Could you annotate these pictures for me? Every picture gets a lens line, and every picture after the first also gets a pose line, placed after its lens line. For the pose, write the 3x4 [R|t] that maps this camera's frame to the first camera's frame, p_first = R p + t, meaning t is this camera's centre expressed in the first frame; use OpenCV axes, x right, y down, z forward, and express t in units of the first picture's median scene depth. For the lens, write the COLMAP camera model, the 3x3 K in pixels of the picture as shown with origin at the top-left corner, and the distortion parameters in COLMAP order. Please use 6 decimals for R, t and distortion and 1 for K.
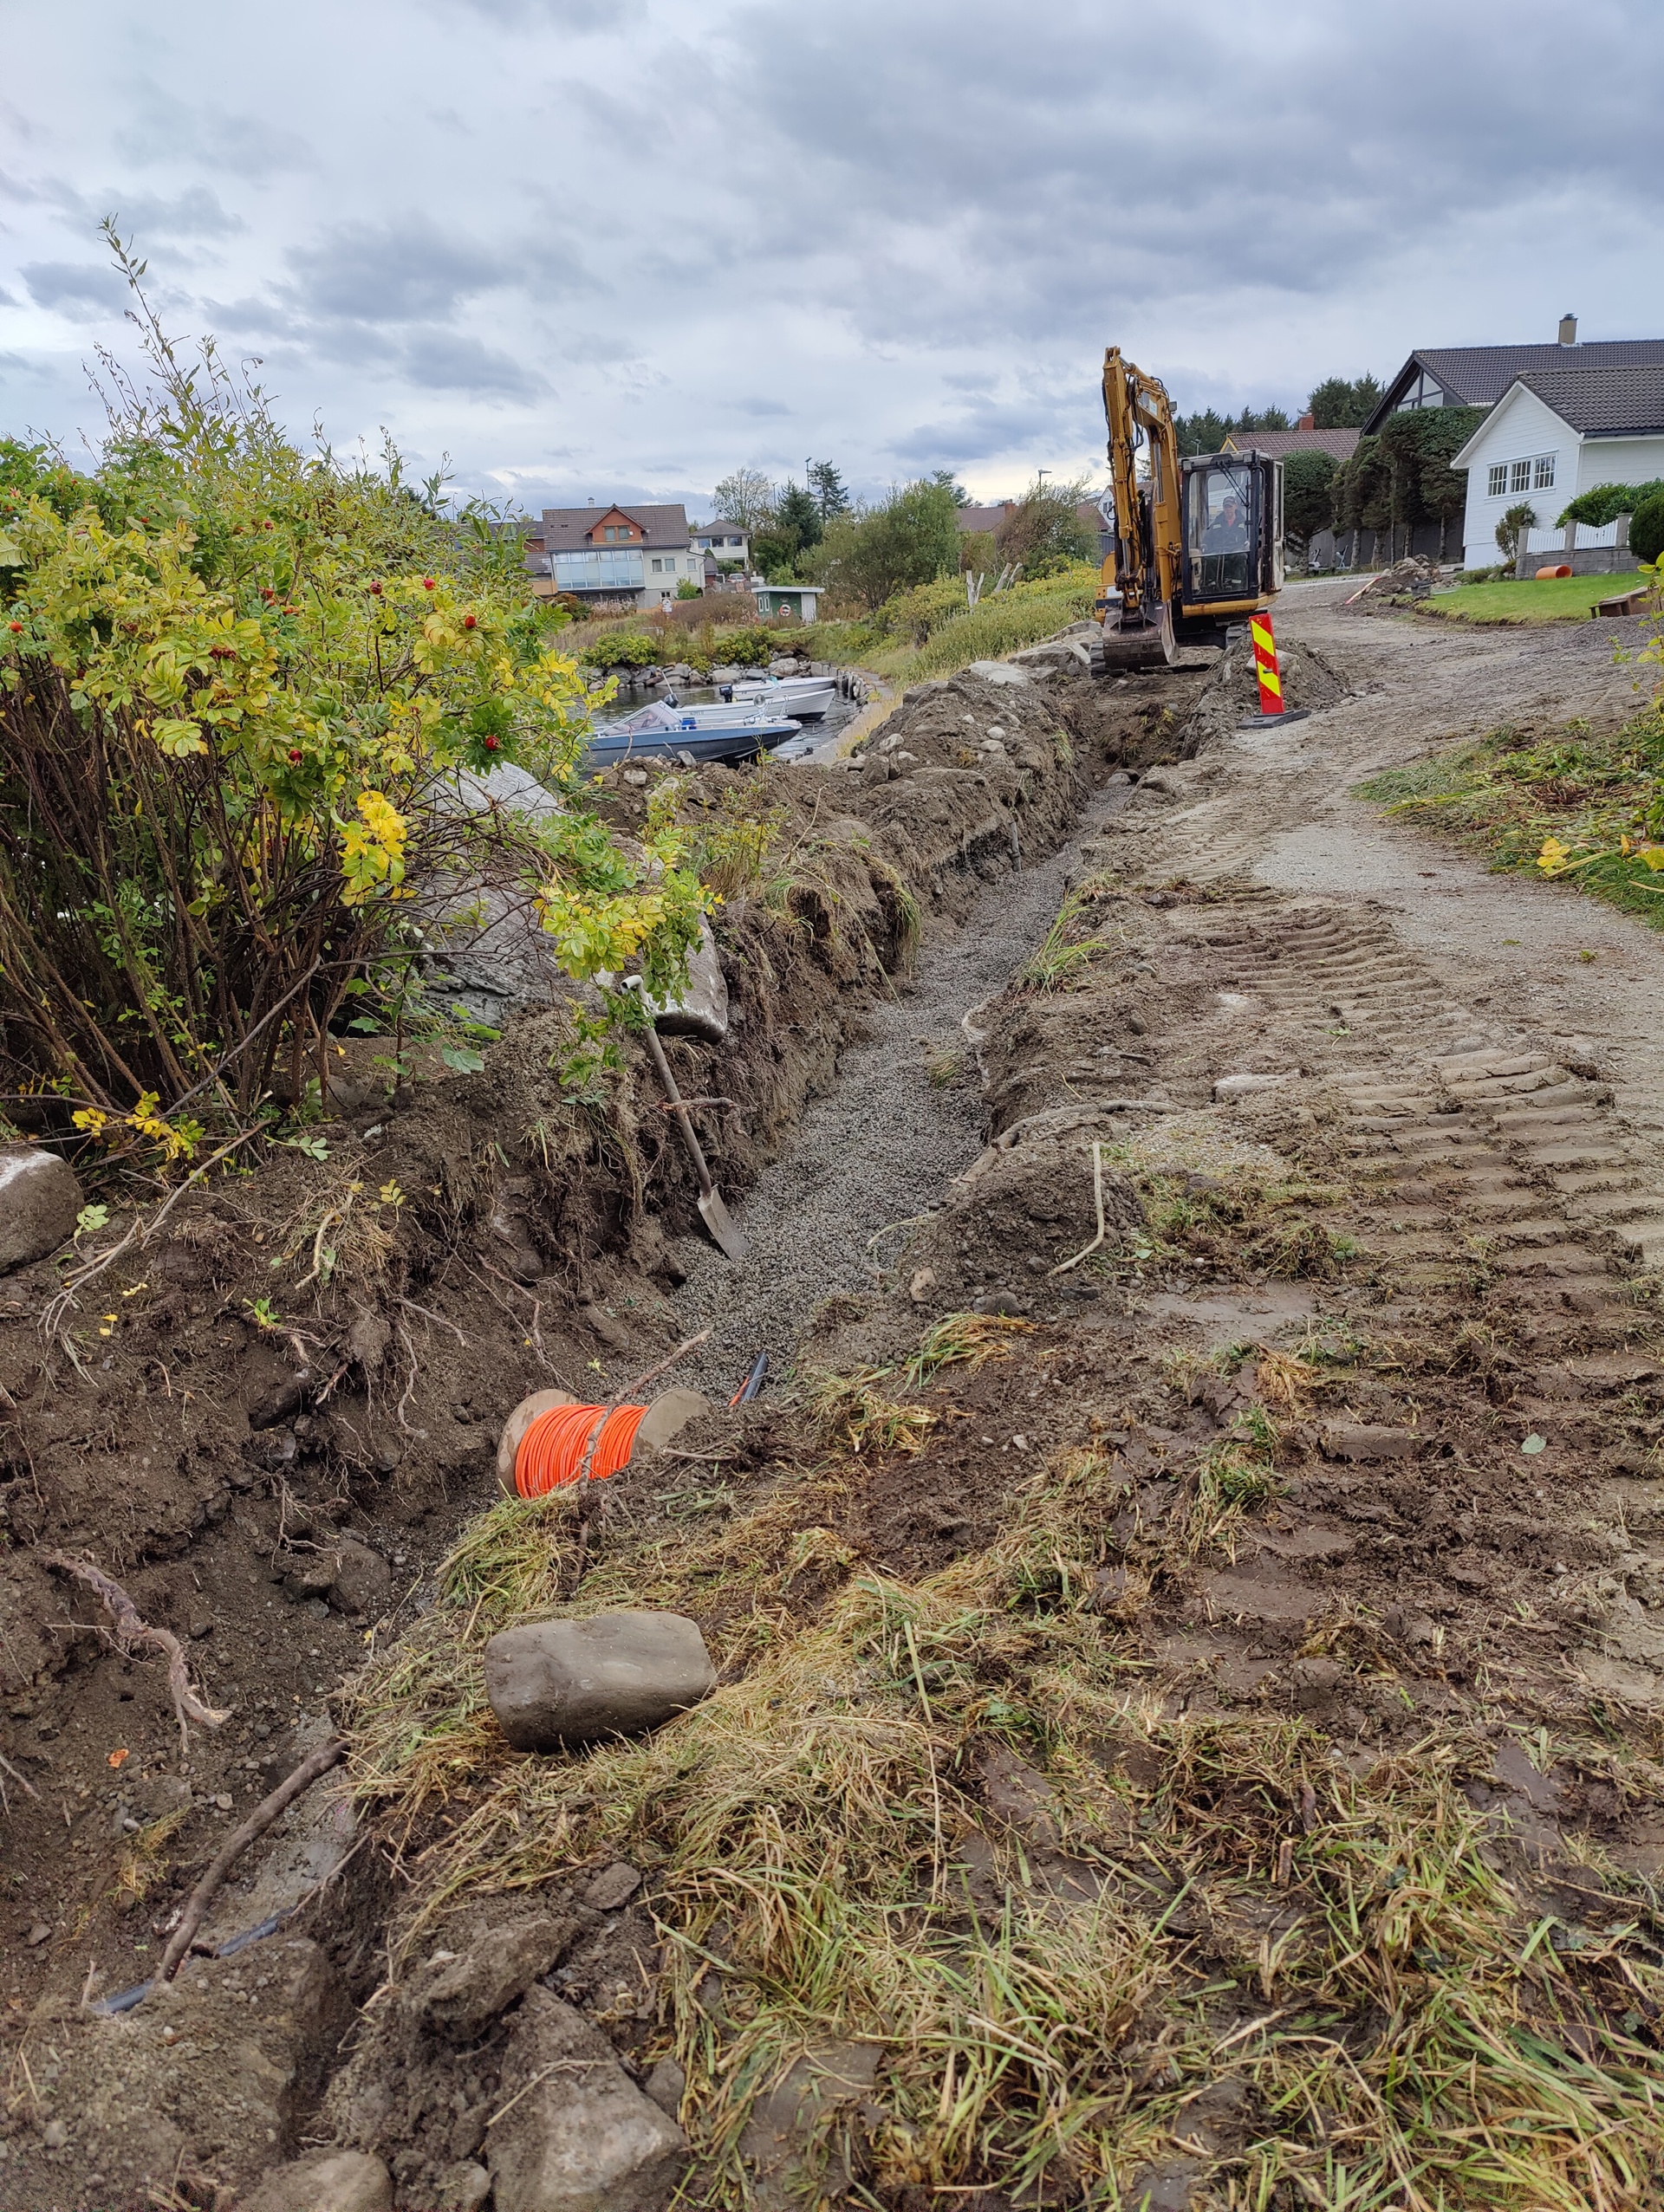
lens RADIAL K [[1594.5, 0, 788.9], [0, 1594.5, 1105.9], [0, 0, 1]] dist [0.049034, -0.050334]
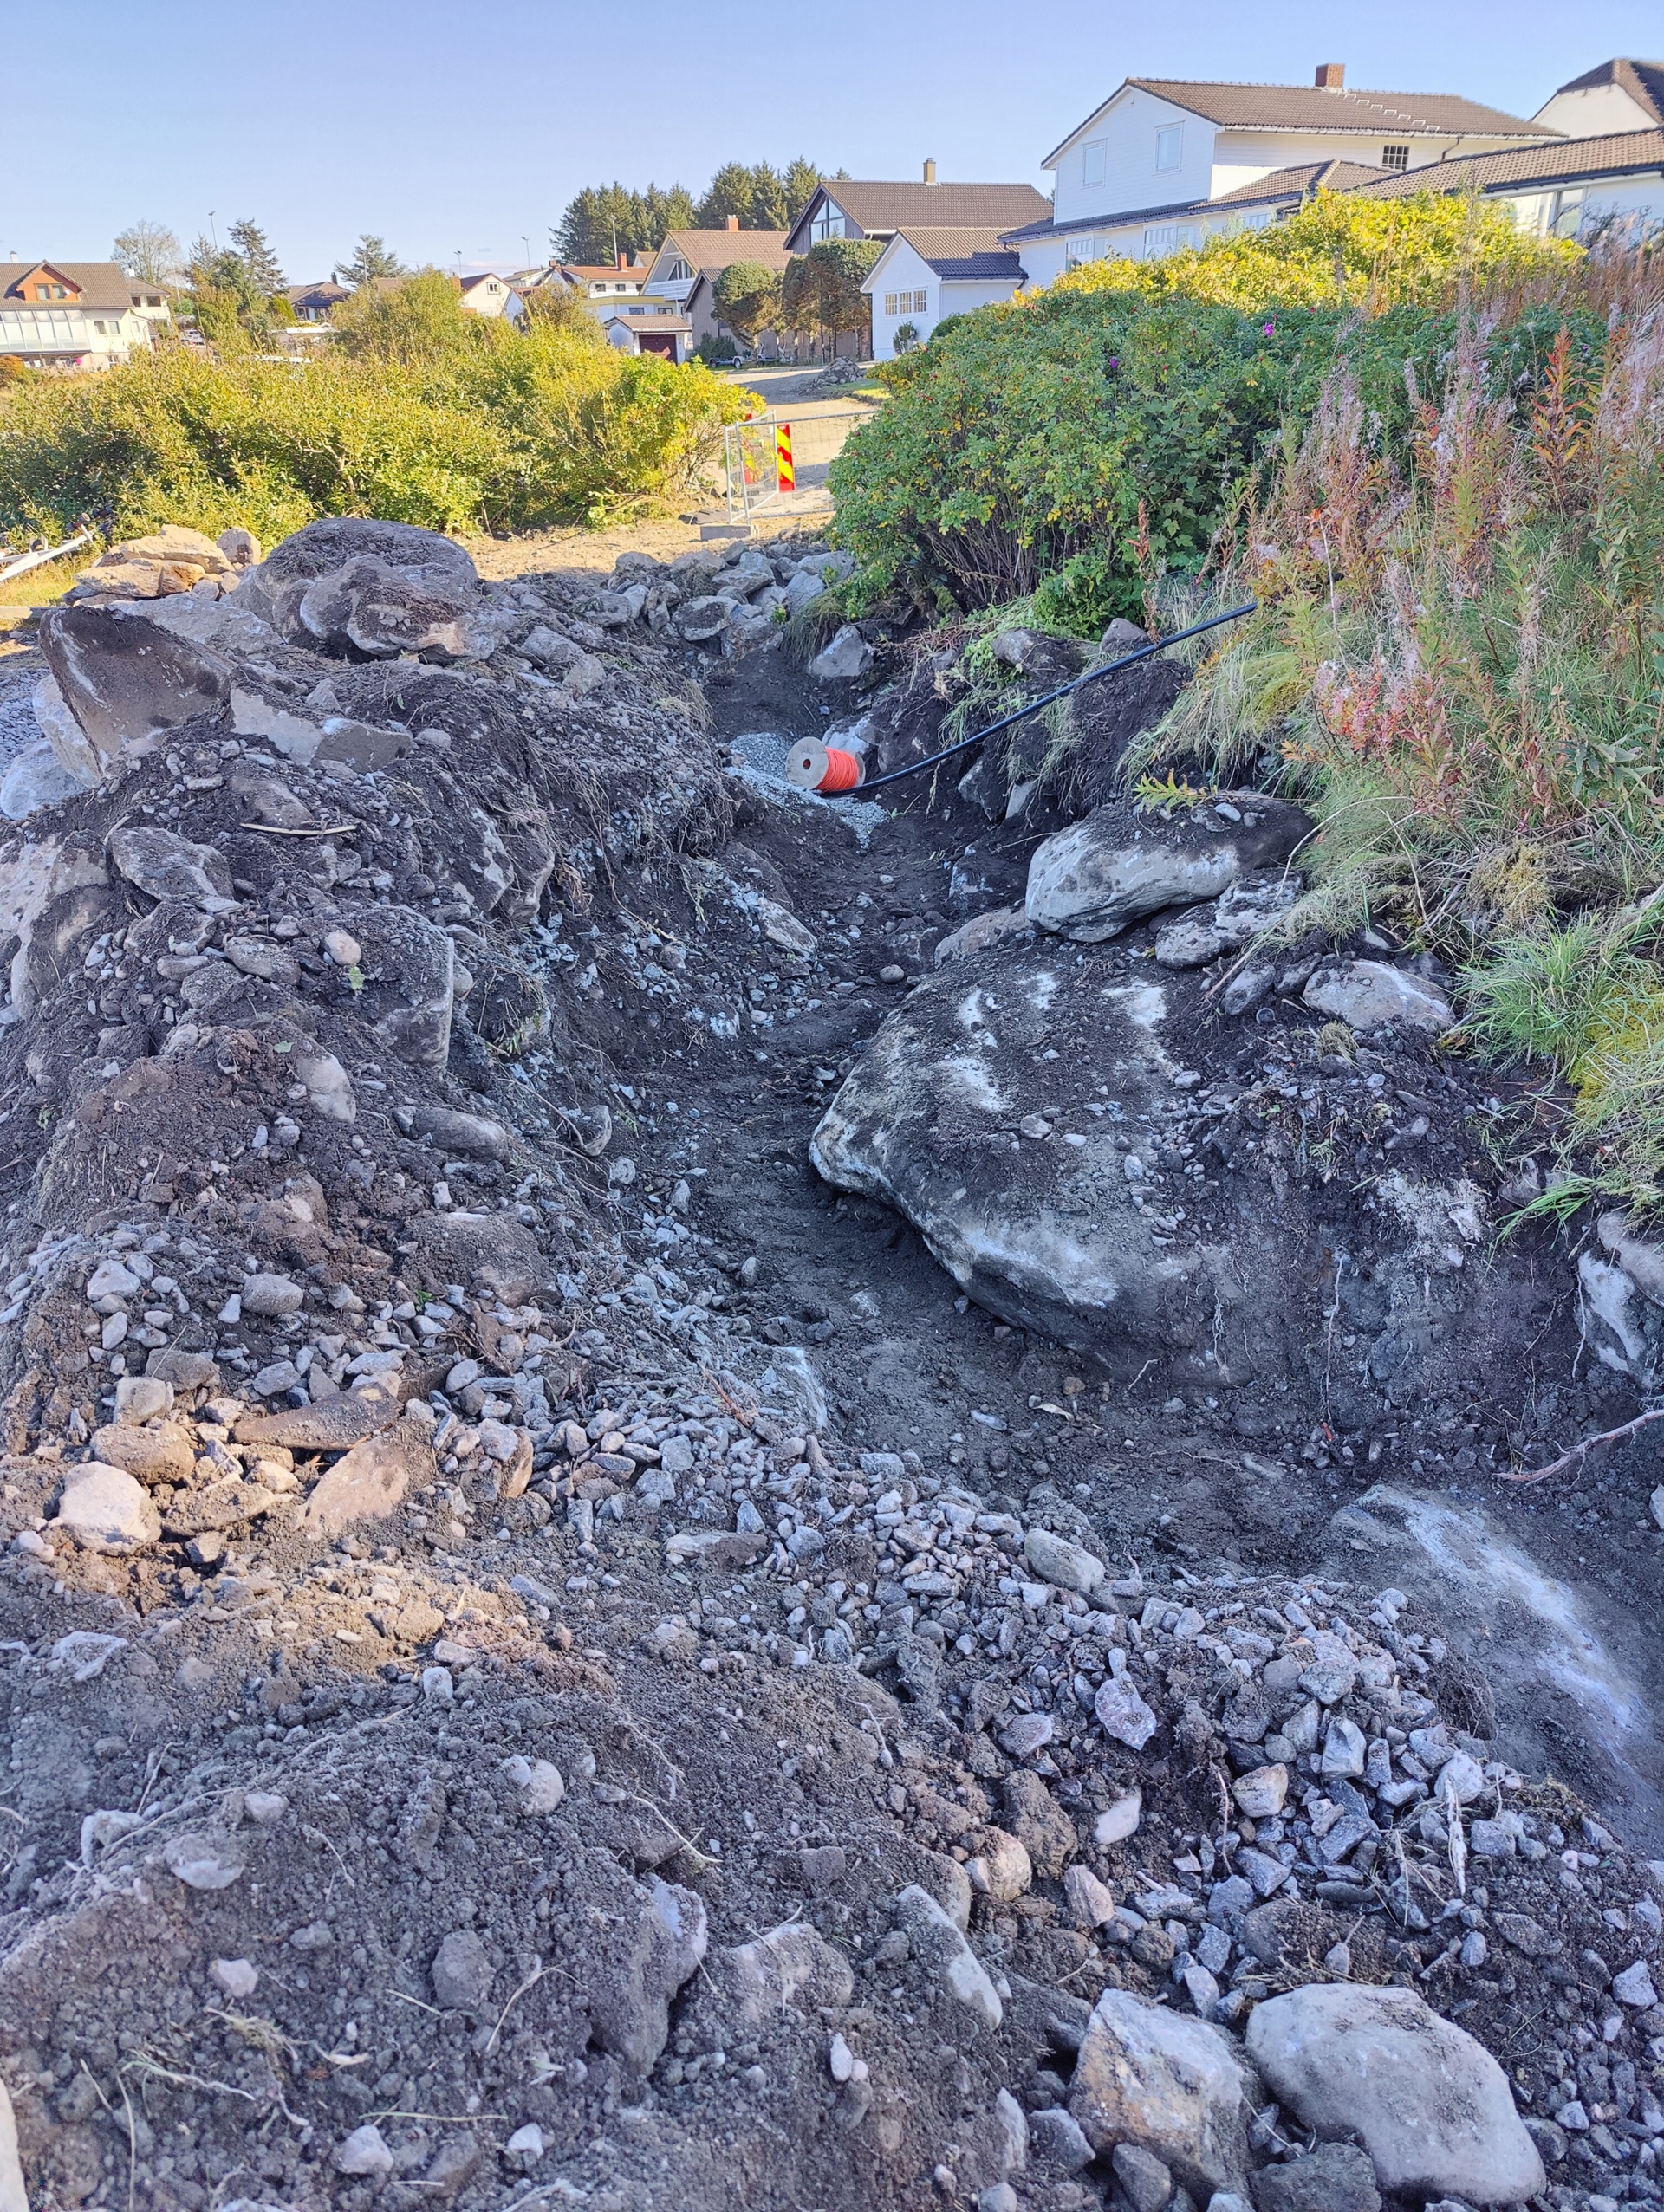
lens RADIAL K [[1594.5, 0, 788.9], [0, 1594.5, 1105.9], [0, 0, 1]] dist [0.049034, -0.050334]
pose [[0.942241, -0.118965, 0.313098, -1.425398], [0.080214, 0.987742, 0.133907, 0.950000], [-0.325190, -0.101058, 0.940233, -3.088837]]
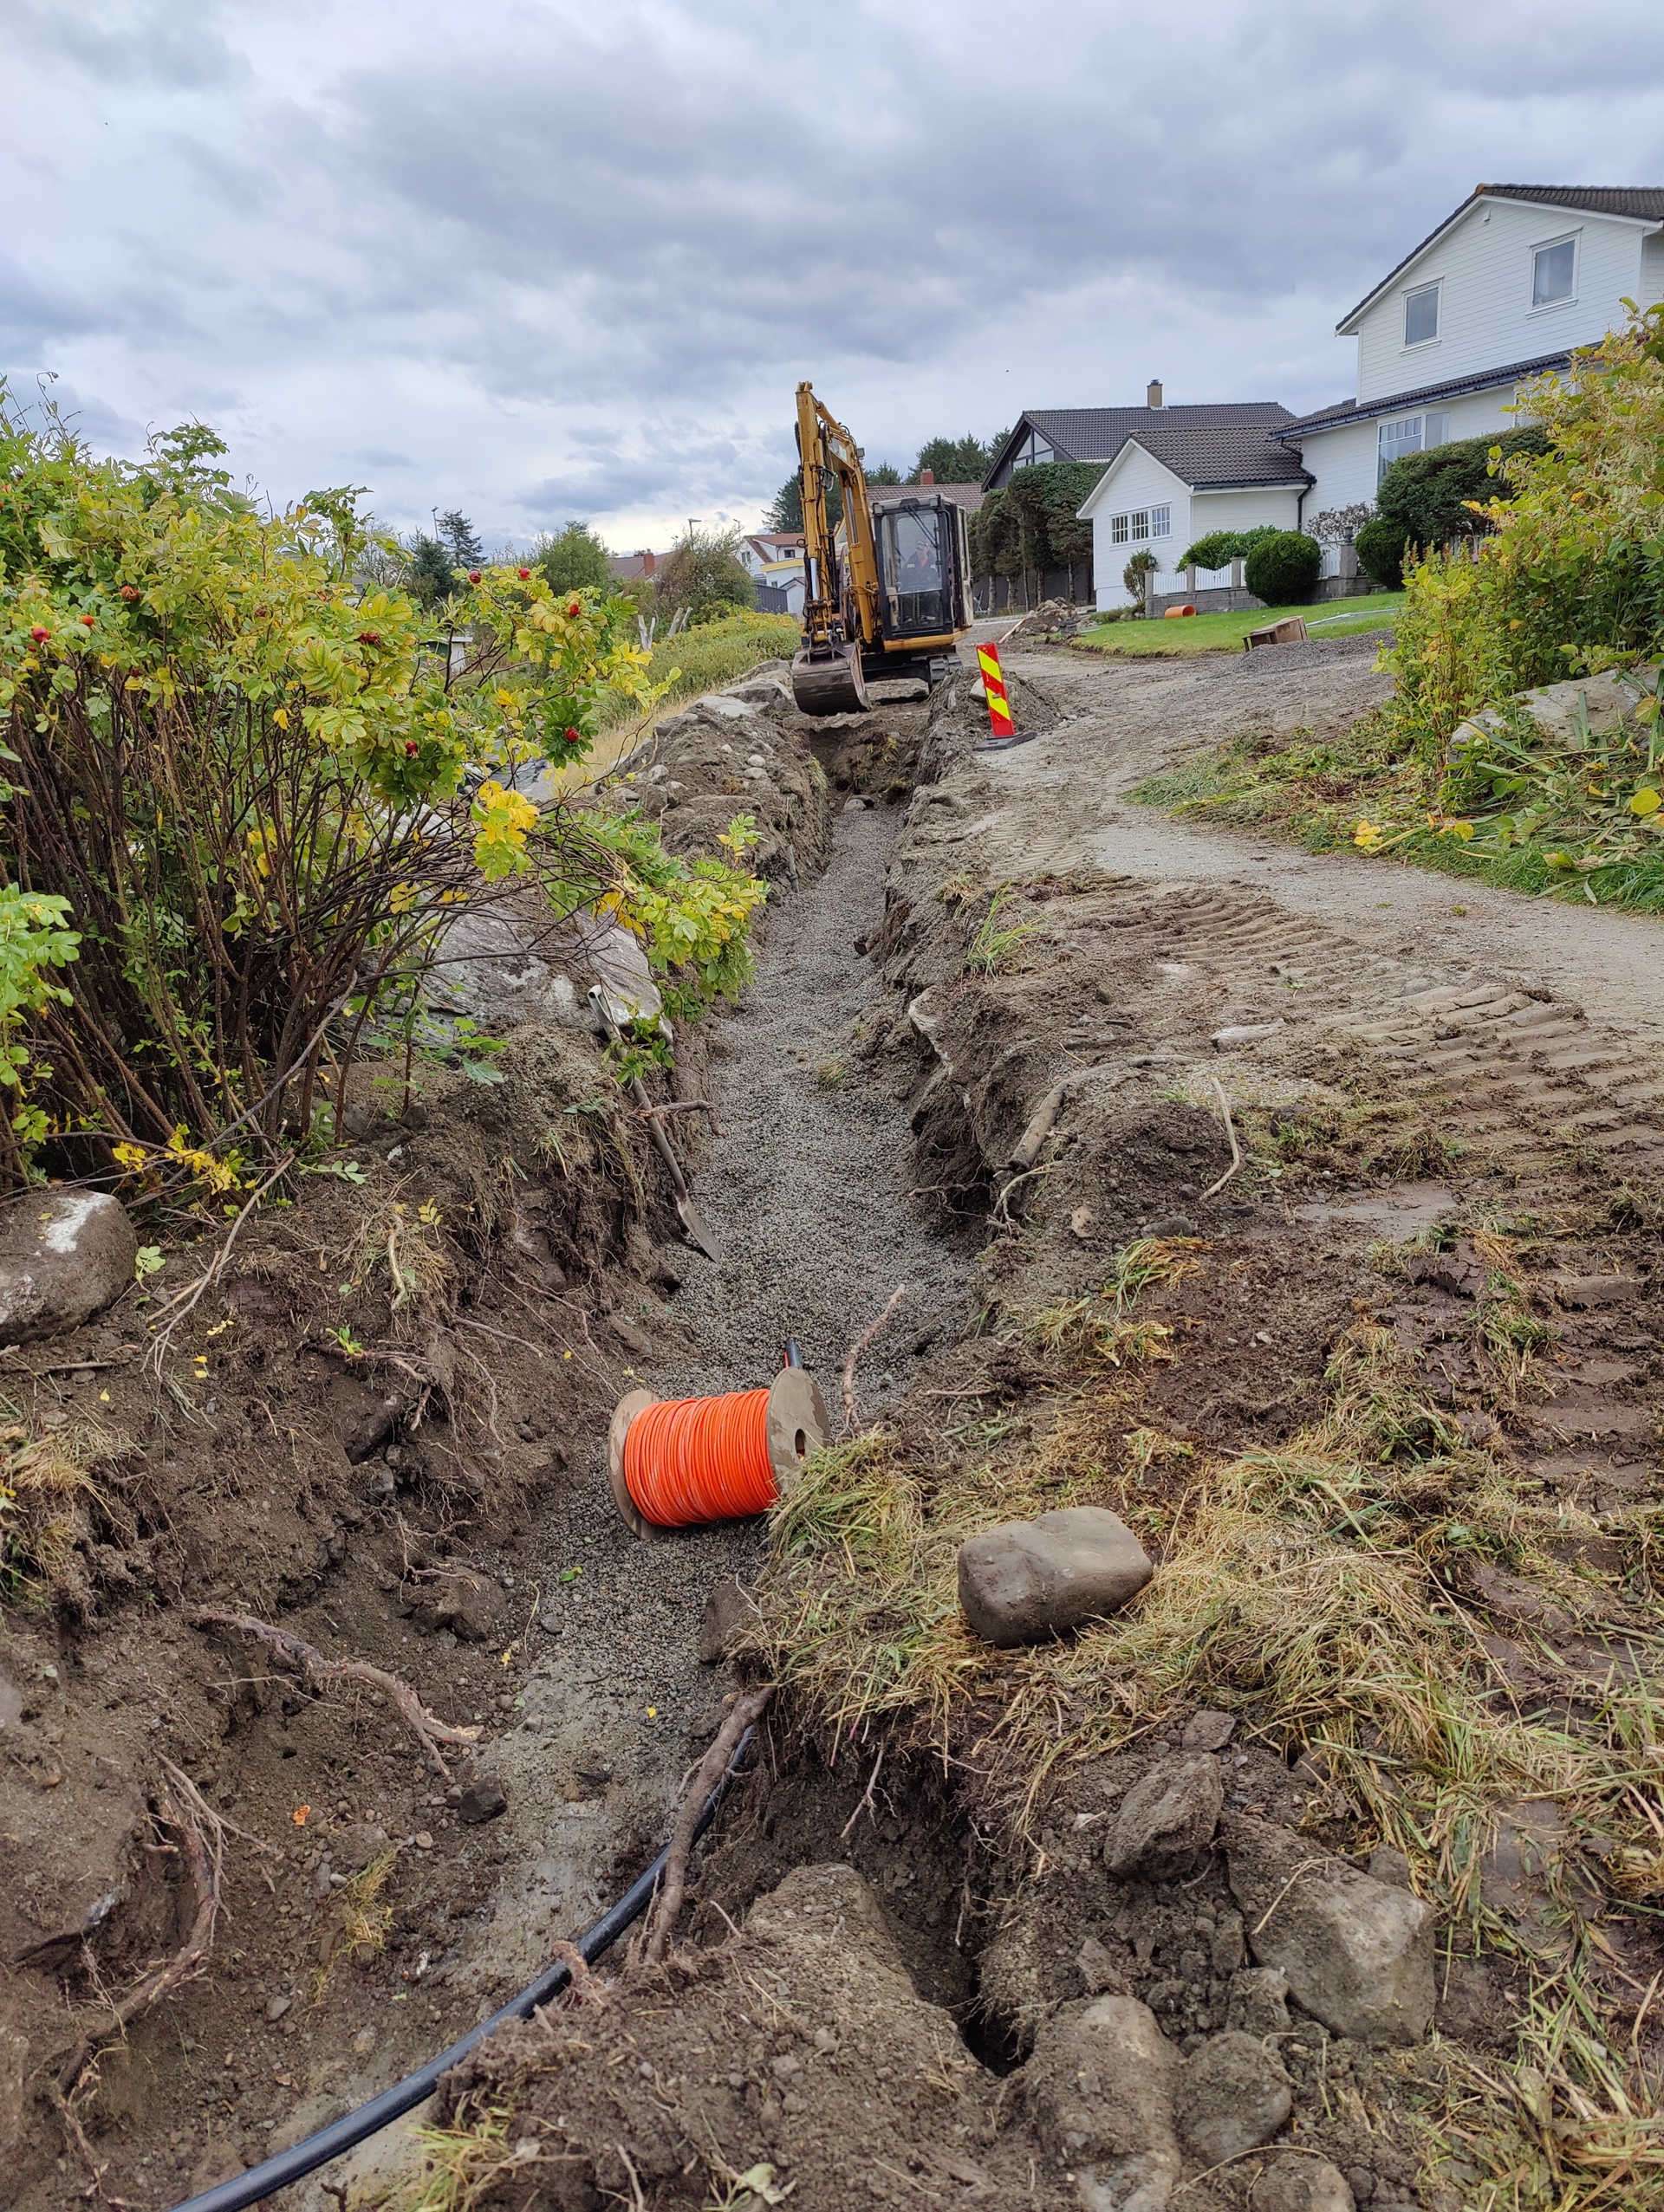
lens RADIAL K [[1600.5, 0, 832.0], [0, 1600.5, 1106.0], [0, 0, 1]] dist [0.028022, -0.002293]
pose [[0.970787, -0.080887, 0.225899, -0.199395], [0.087302, 0.996009, -0.018537, 0.026021], [-0.223498, 0.037717, 0.973974, 0.002120]]
